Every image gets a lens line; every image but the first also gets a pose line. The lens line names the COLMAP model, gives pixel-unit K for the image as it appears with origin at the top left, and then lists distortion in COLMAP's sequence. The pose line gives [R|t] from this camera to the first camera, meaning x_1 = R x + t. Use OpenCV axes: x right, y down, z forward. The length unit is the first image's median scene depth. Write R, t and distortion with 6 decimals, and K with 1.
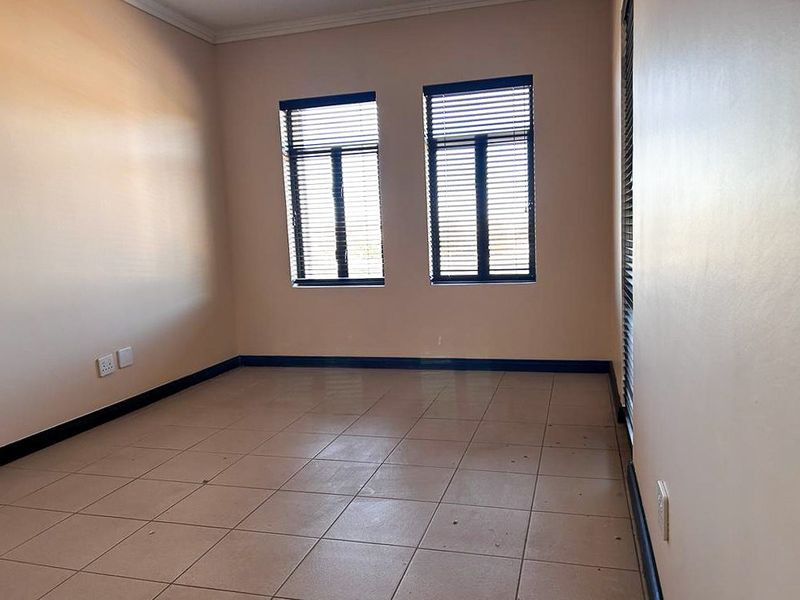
lens RADIAL K [[604.8, 0, 400.0], [0, 604.8, 300.0], [0, 0, 1]] dist [0.028940, -0.009053]
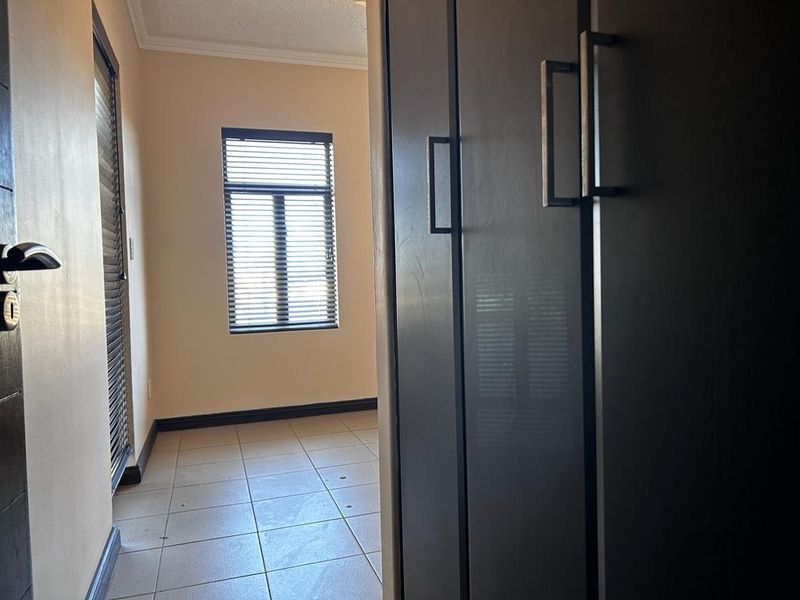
lens RADIAL K [[625.6, 0, 400.0], [0, 625.6, 300.0], [0, 0, 1]] dist [0.124307, -0.162835]
pose [[0.830616, 0.009816, 0.556759, -0.285879], [0.043941, 0.995571, -0.083108, 0.010664], [-0.555109, 0.093495, 0.826506, 0.054837]]
